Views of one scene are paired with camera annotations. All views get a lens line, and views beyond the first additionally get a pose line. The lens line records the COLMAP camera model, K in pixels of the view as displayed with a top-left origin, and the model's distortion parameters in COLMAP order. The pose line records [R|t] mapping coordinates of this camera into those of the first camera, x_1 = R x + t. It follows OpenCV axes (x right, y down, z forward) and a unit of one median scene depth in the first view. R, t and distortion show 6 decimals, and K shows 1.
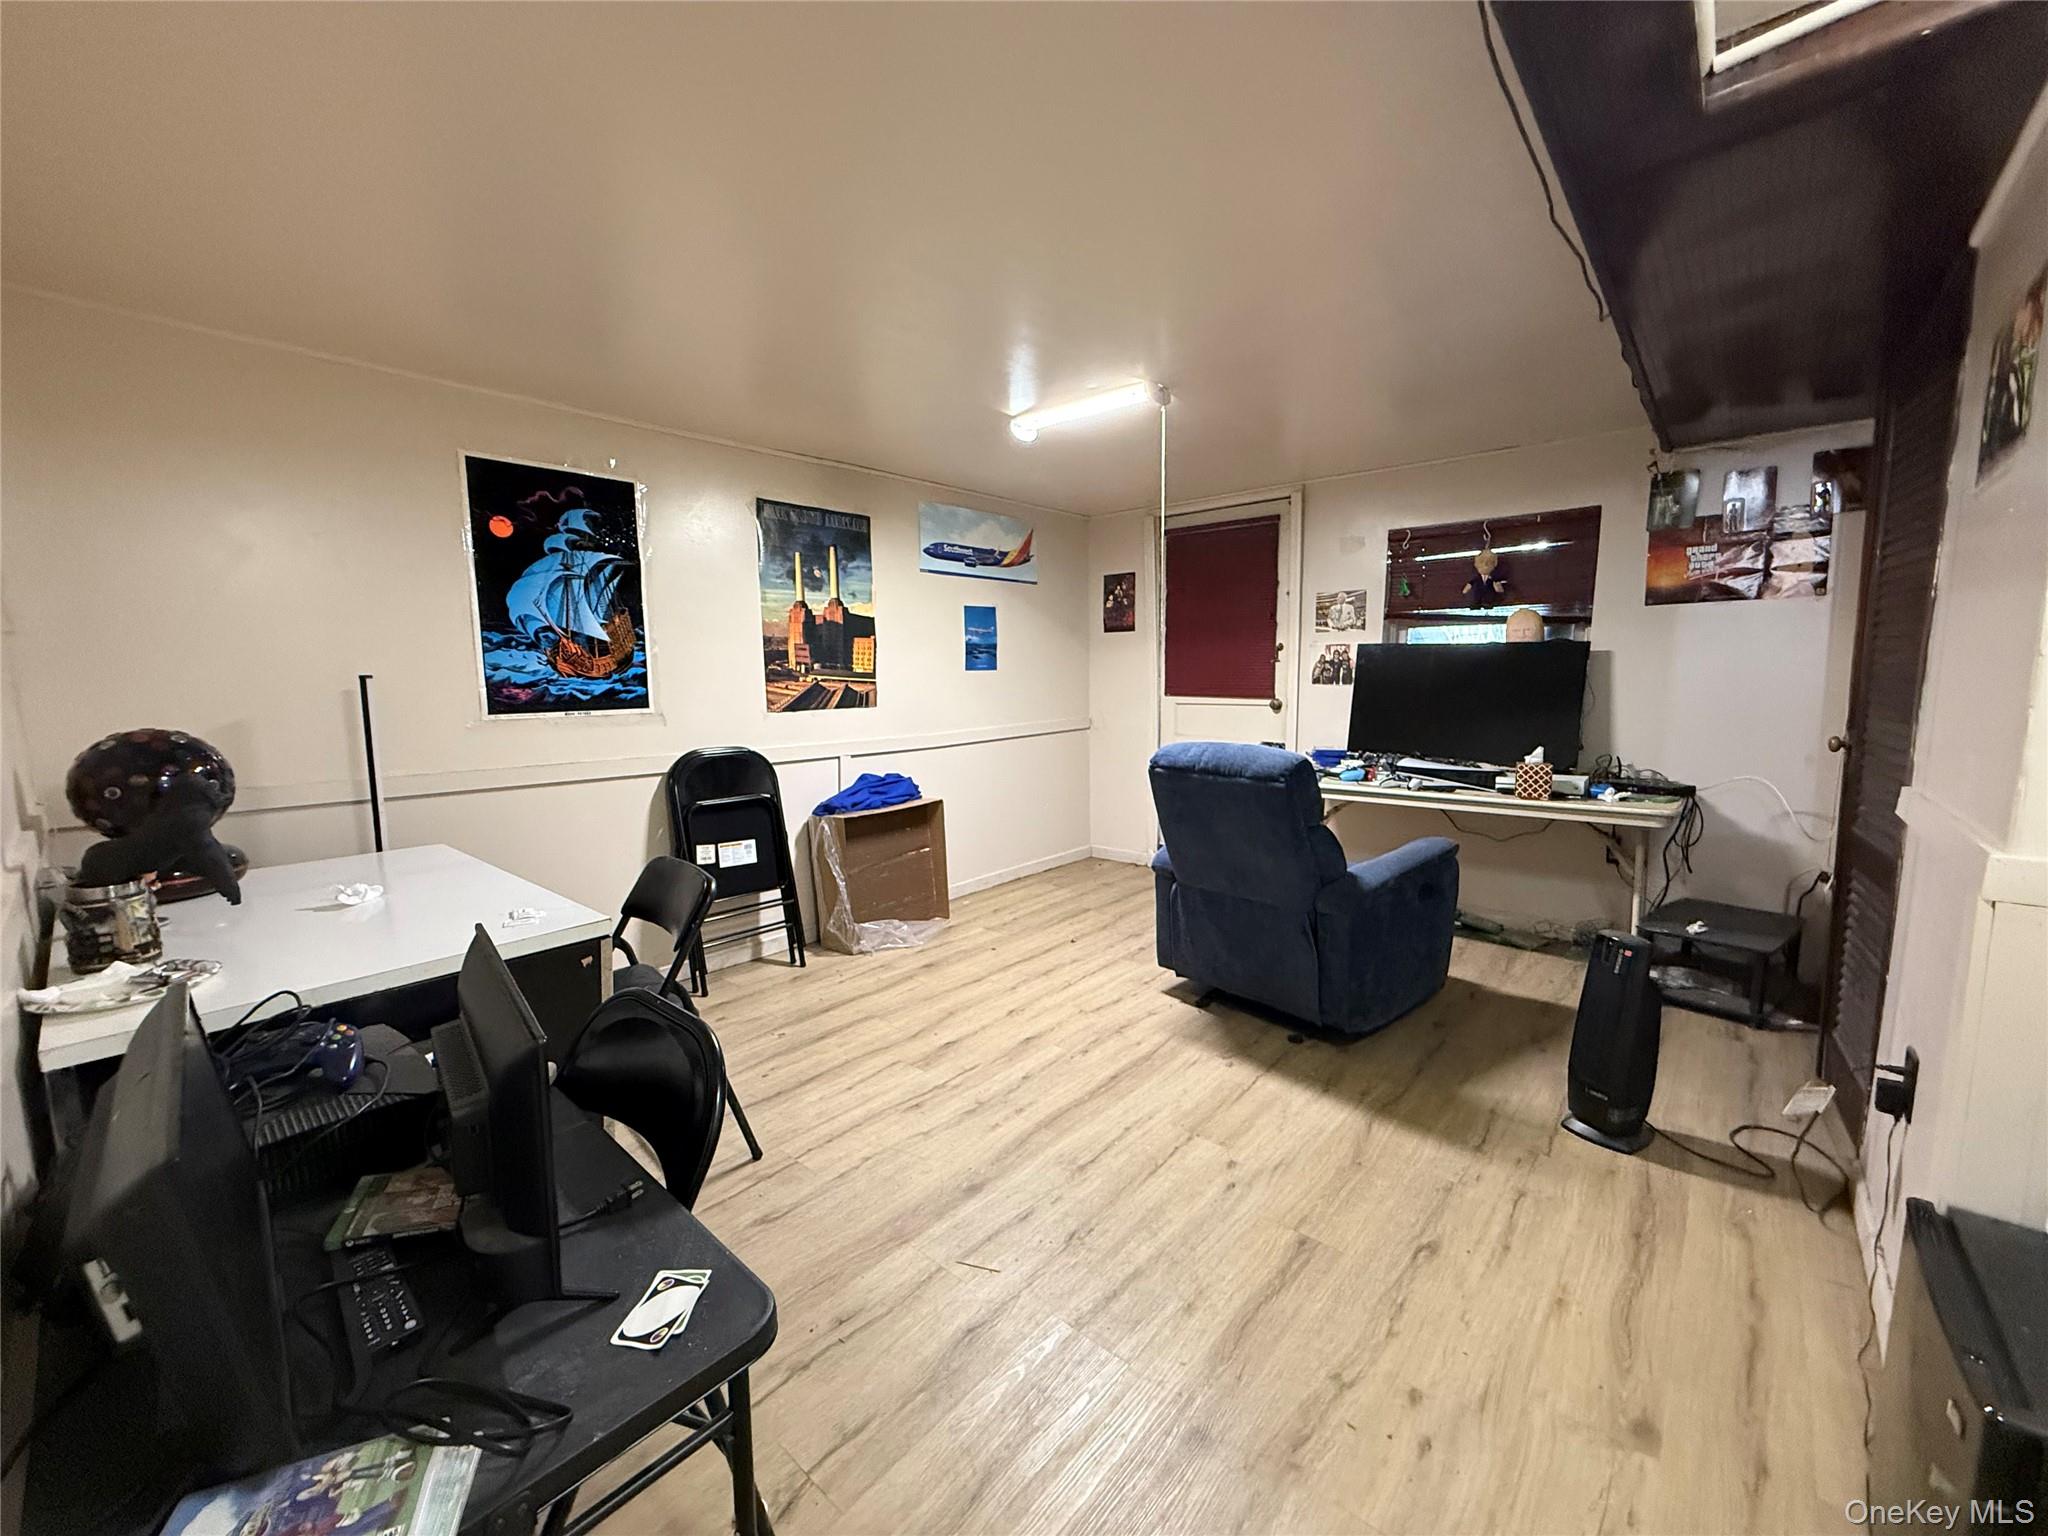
lens RADIAL K [[814.0, 0, 1022.1], [0, 814.0, 772.1], [0, 0, 1]] dist [-0.001455, 0.000028]
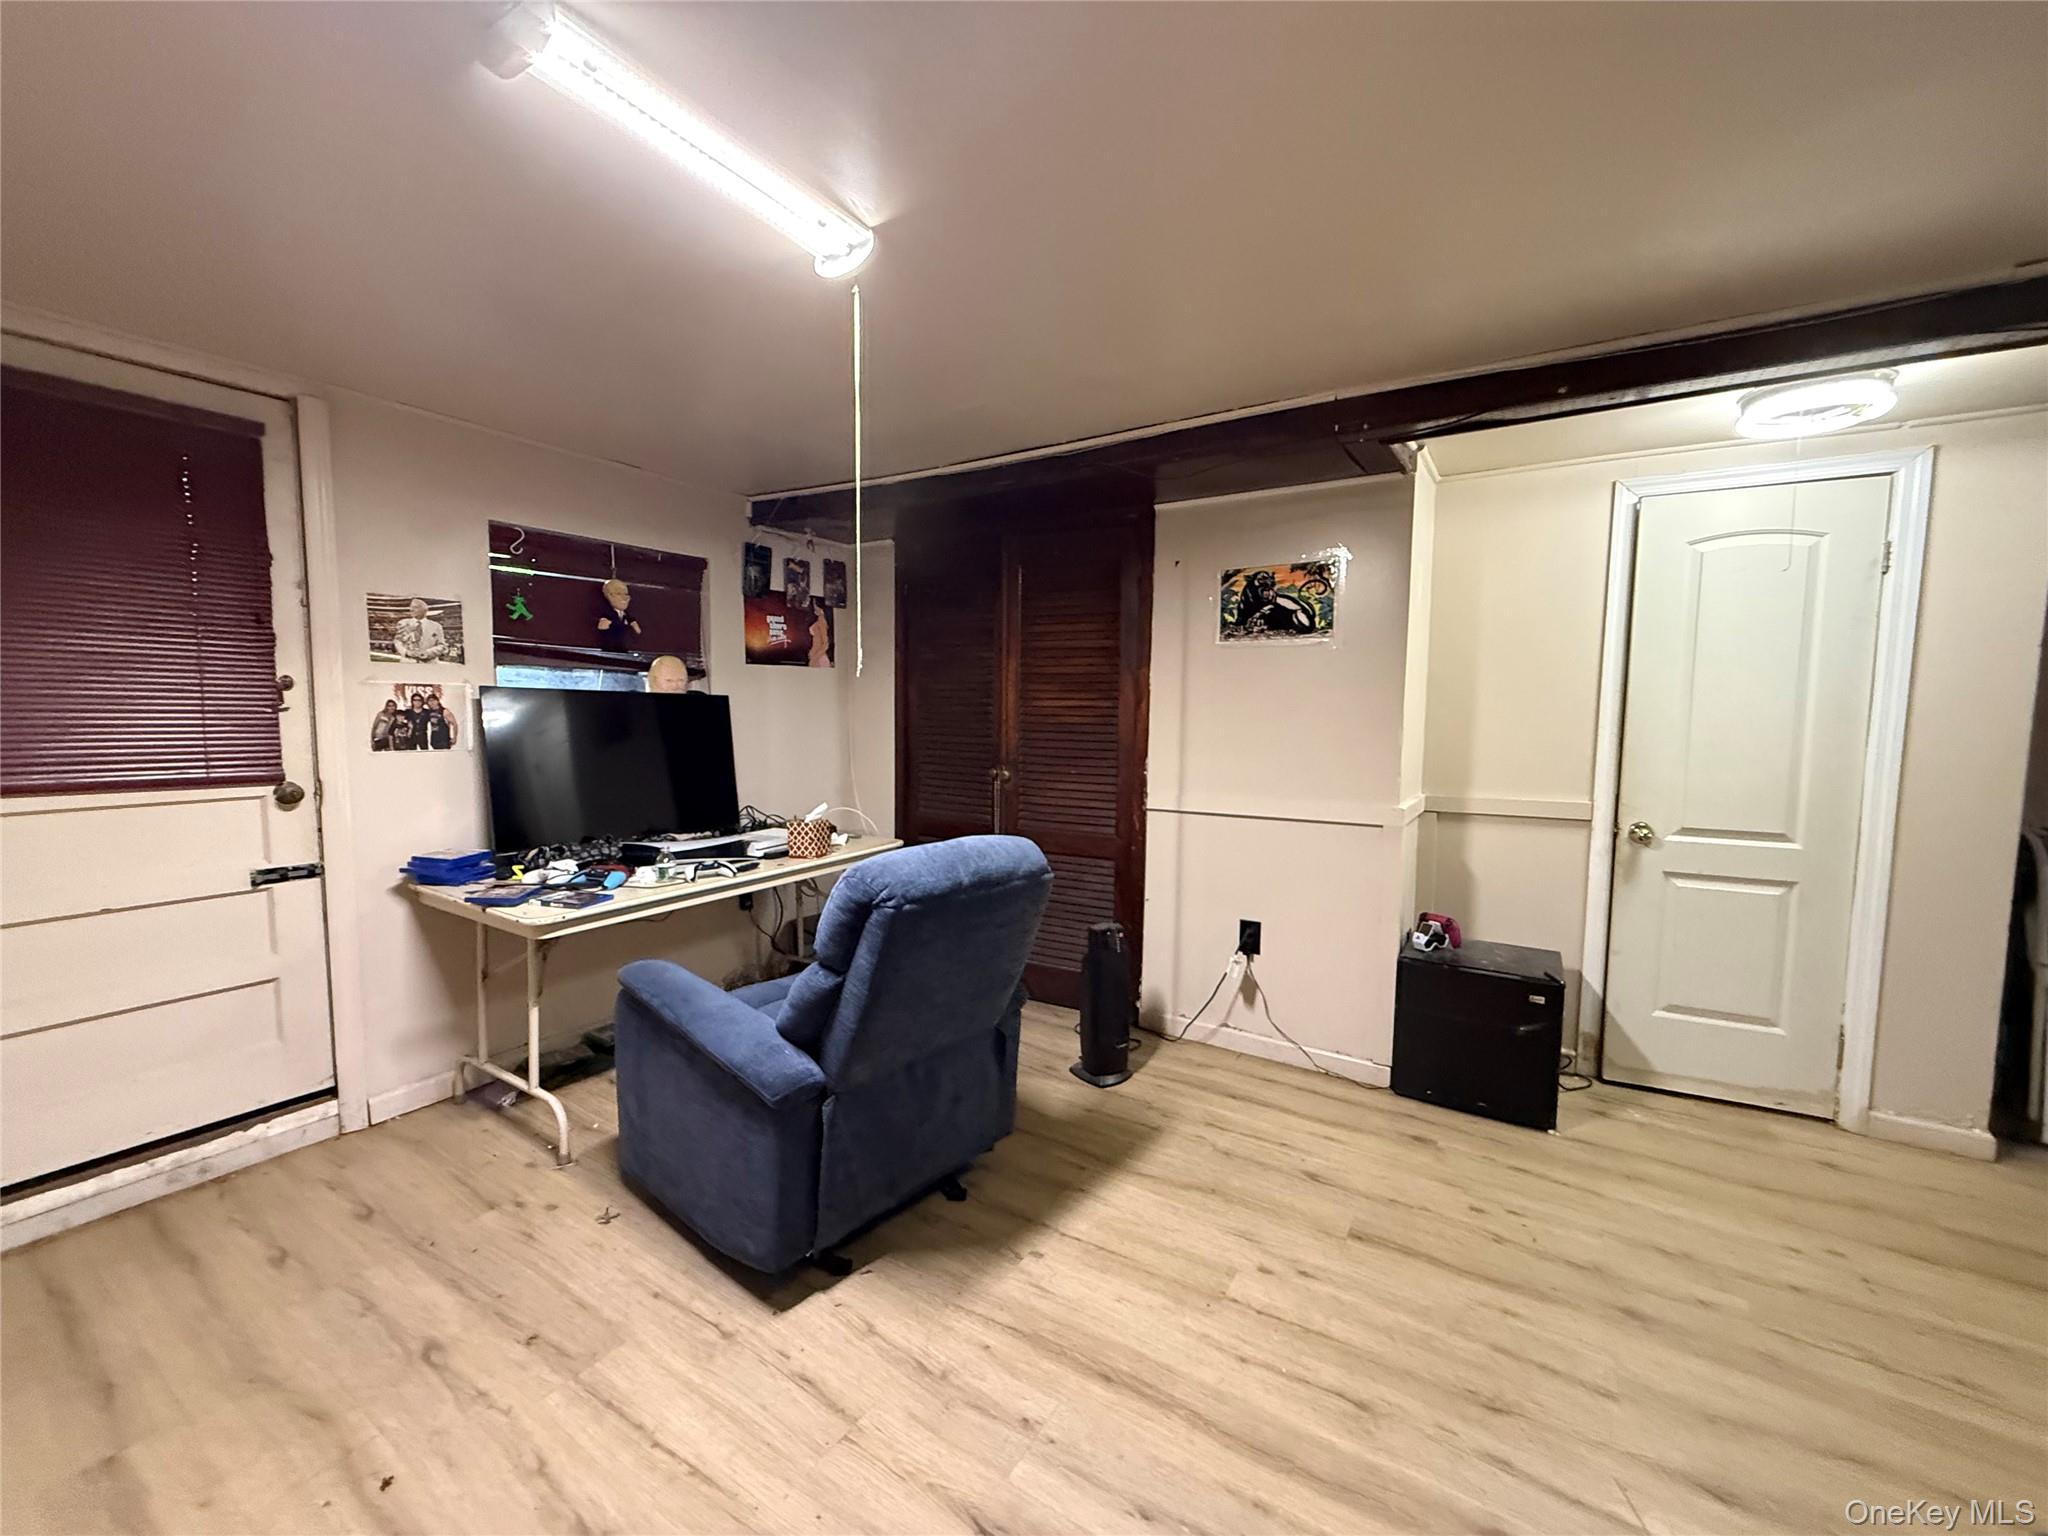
lens RADIAL K [[813.3, 0, 1022.1], [0, 813.3, 772.0], [0, 0, 1]] dist [0.000098, -0.000348]
pose [[-0.151432, -0.074136, 0.985684, -0.375898], [0.113199, 0.989322, 0.091801, -0.129549], [-0.981965, 0.125480, -0.141423, 0.872958]]
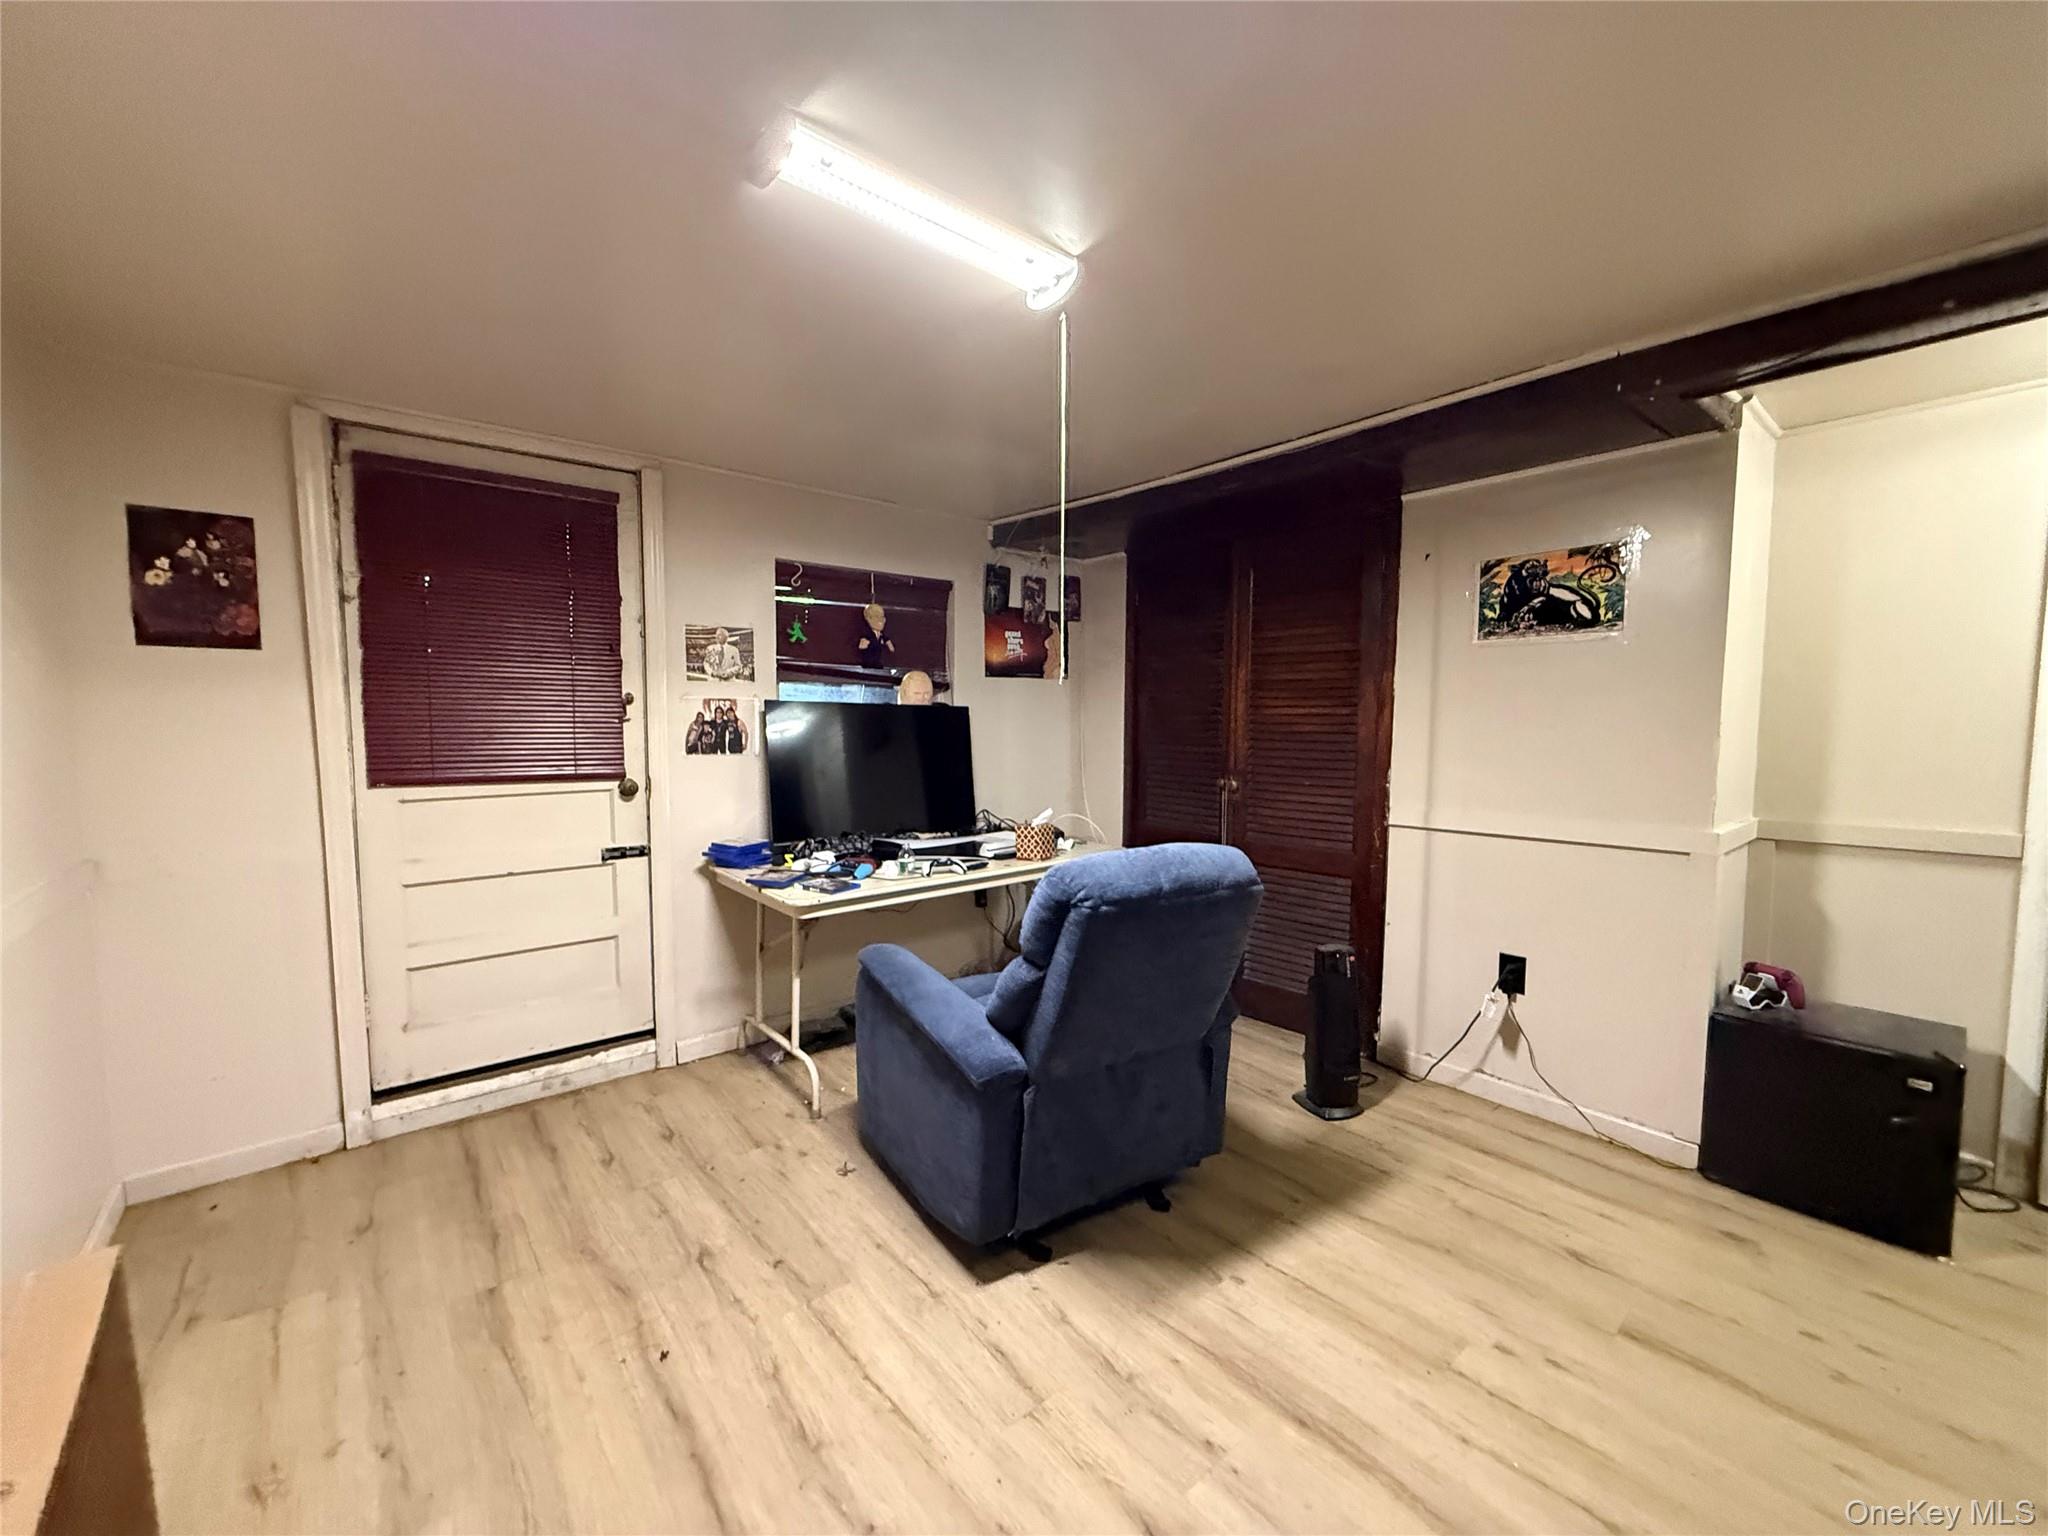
lens RADIAL K [[813.3, 0, 1022.1], [0, 813.3, 772.0], [0, 0, 1]] dist [0.000098, -0.000348]
pose [[0.153101, -0.059340, 0.986427, -0.385778], [0.117337, 0.992226, 0.041477, -0.121437], [-0.981220, 0.109394, 0.158874, 0.840420]]
